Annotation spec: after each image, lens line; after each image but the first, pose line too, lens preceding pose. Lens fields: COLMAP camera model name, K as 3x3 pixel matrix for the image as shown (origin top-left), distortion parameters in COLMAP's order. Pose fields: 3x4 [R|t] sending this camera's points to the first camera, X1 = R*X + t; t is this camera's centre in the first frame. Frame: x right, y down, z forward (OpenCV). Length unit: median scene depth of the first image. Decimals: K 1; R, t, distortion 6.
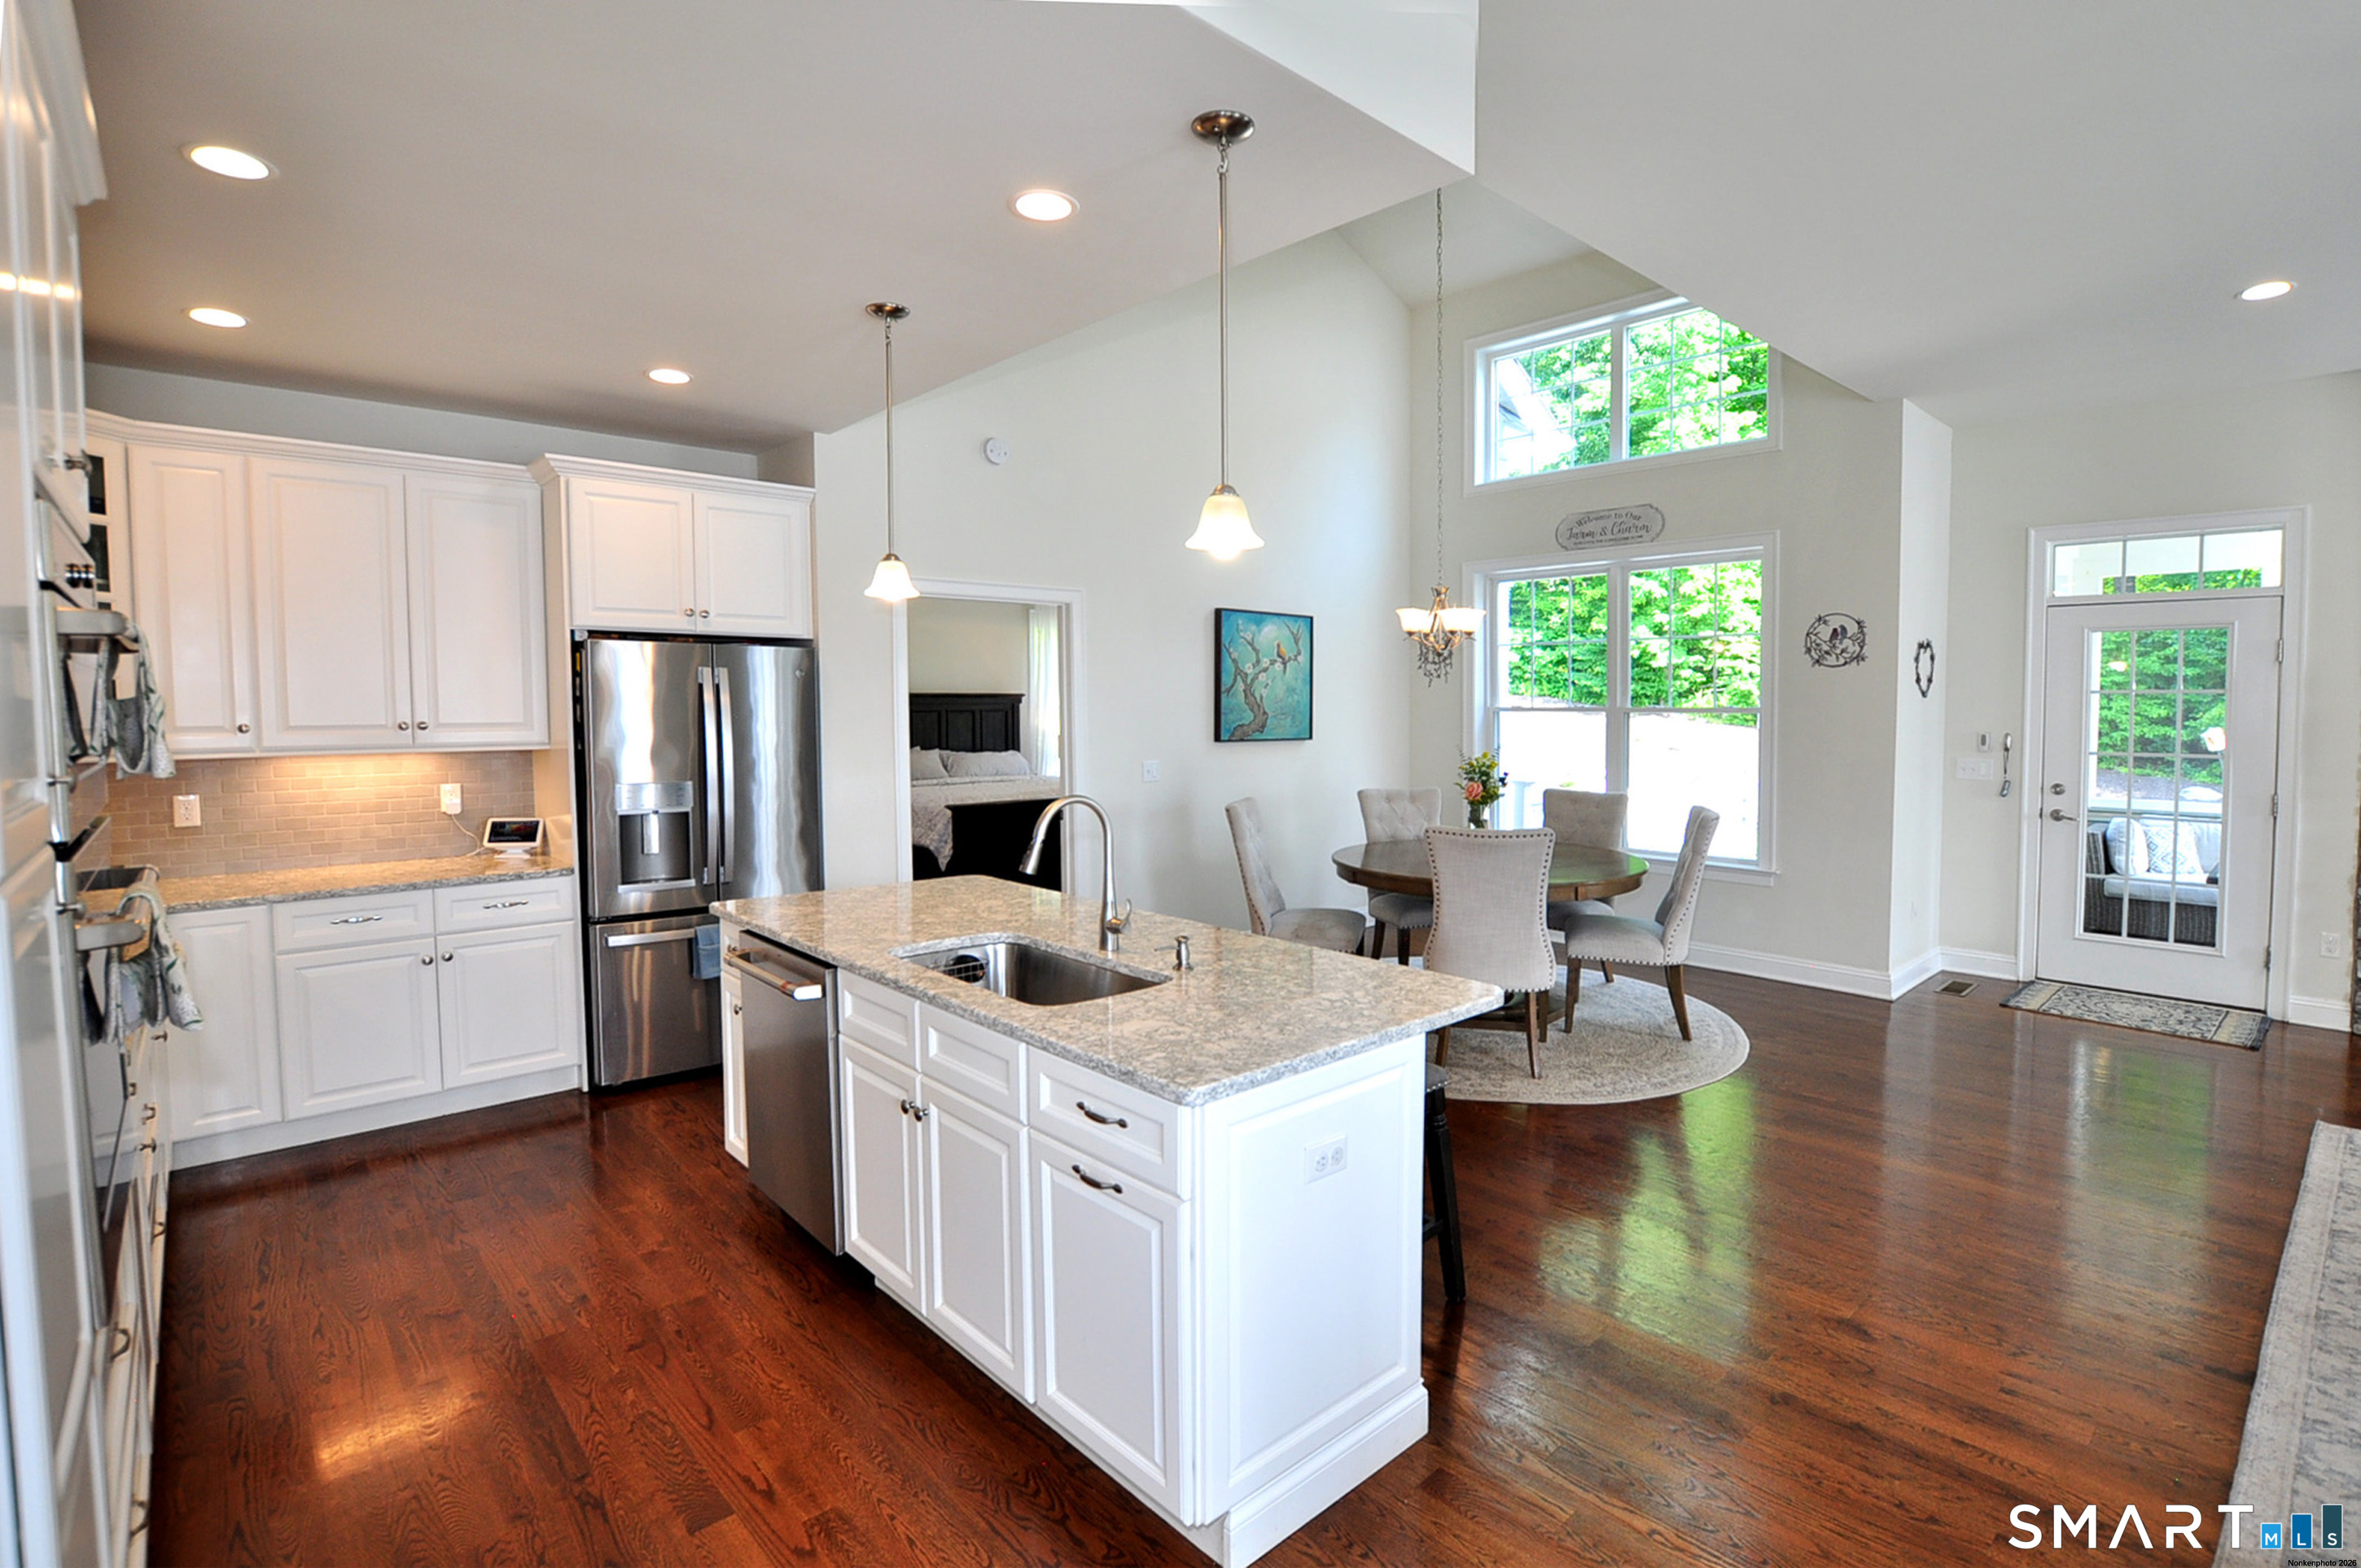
lens RADIAL K [[1076.7, 0, 1173.1], [0, 1076.7, 765.4], [0, 0, 1]] dist [-0.013985, 0.000174]
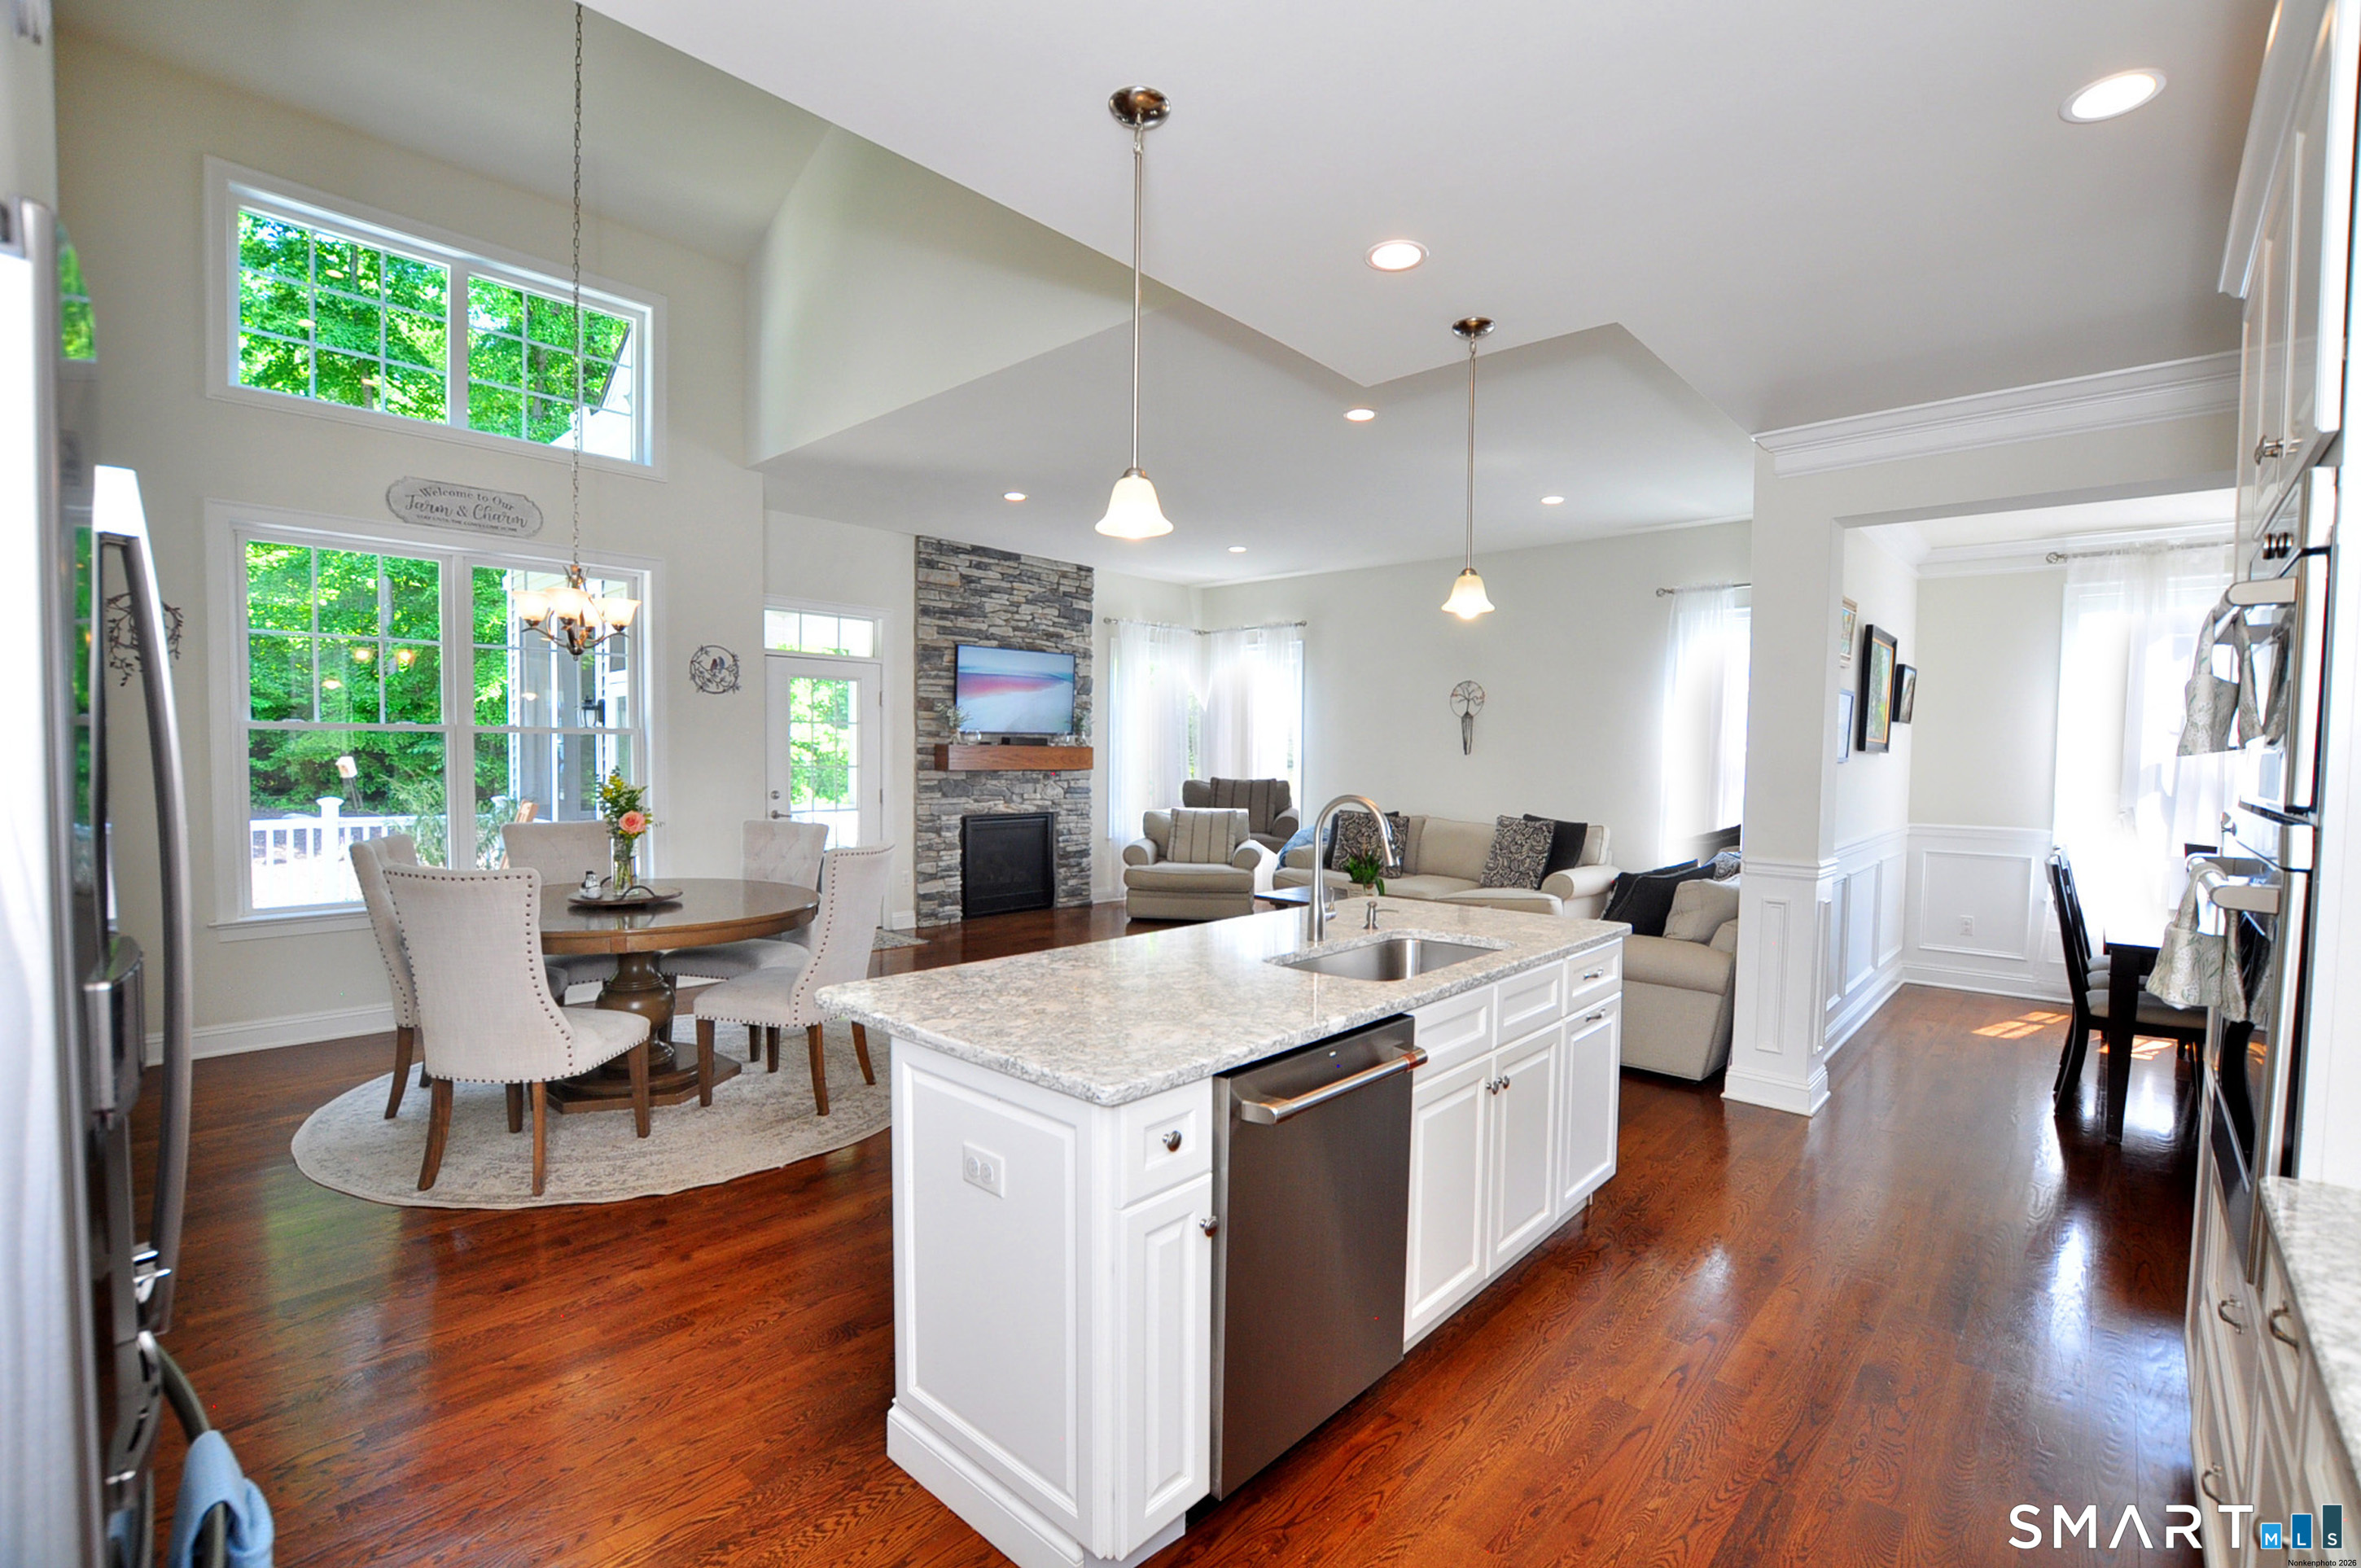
lens RADIAL K [[1076.7, 0, 1214.0], [0, 1076.7, 792.6], [0, 0, 1]] dist [-0.013985, 0.000174]
pose [[-0.101895, -0.038553, 0.994048, -0.552303], [0.048936, 0.997845, 0.043716, -0.012129], [-0.993591, 0.053099, -0.099788, 0.599081]]
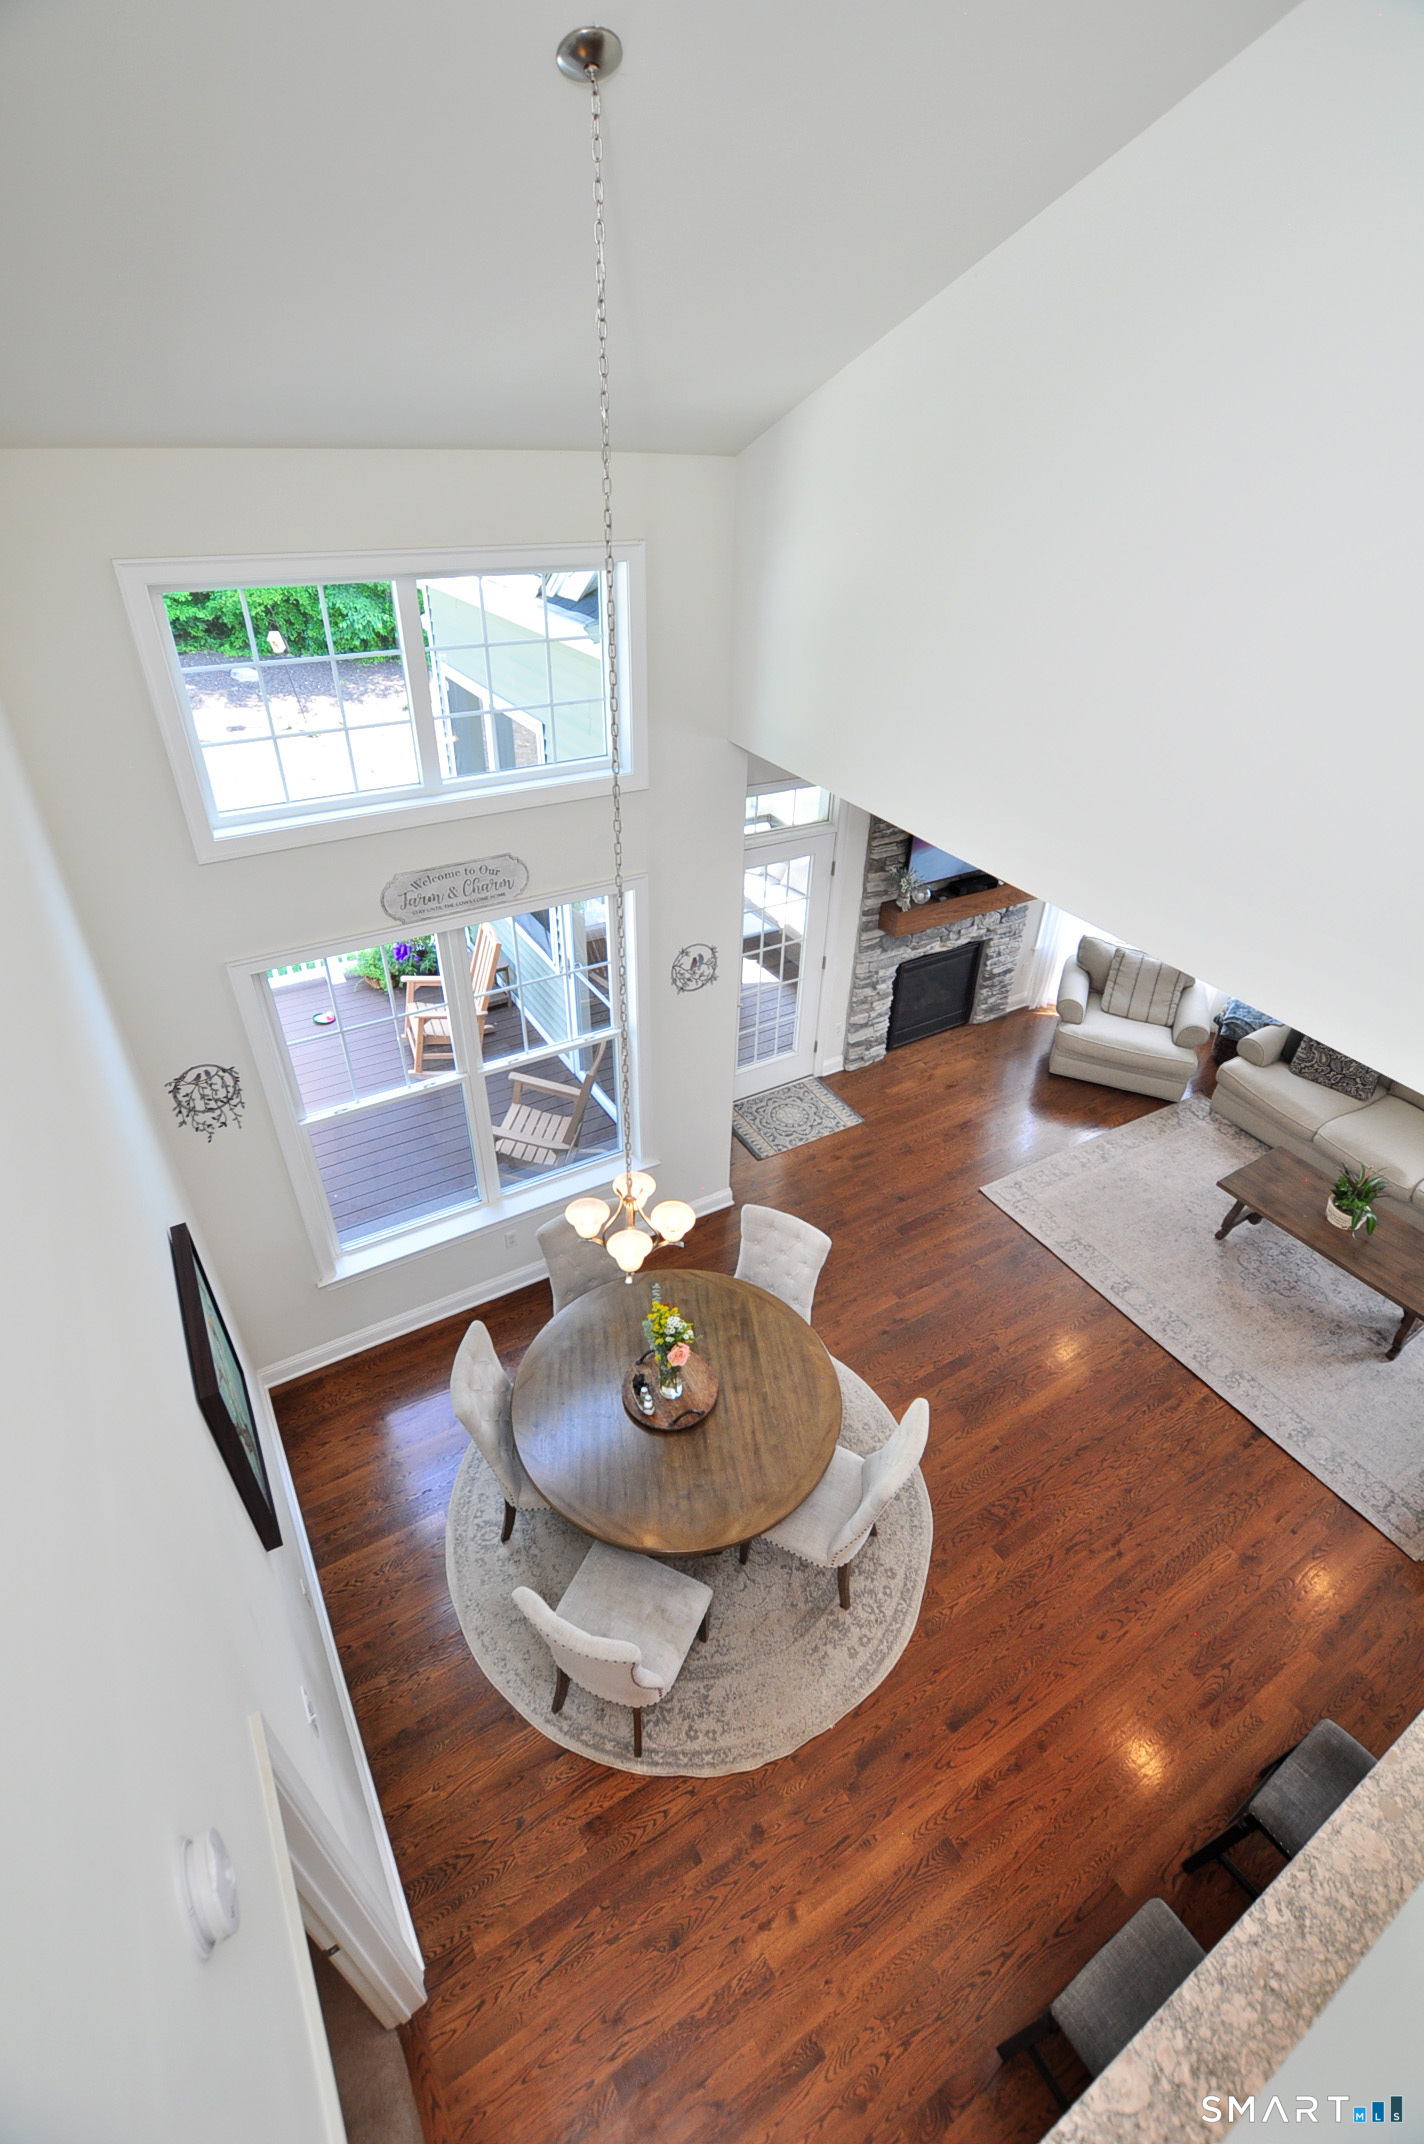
lens RADIAL K [[977.8, 0, 744.1], [0, 977.8, 1105.9], [0, 0, 1]] dist [-0.013985, 0.000174]
pose [[0.167331, -0.571588, 0.803298, -0.211858], [0.023893, 0.816897, 0.576288, -0.550843], [-0.985611, -0.077238, 0.150350, 0.797028]]
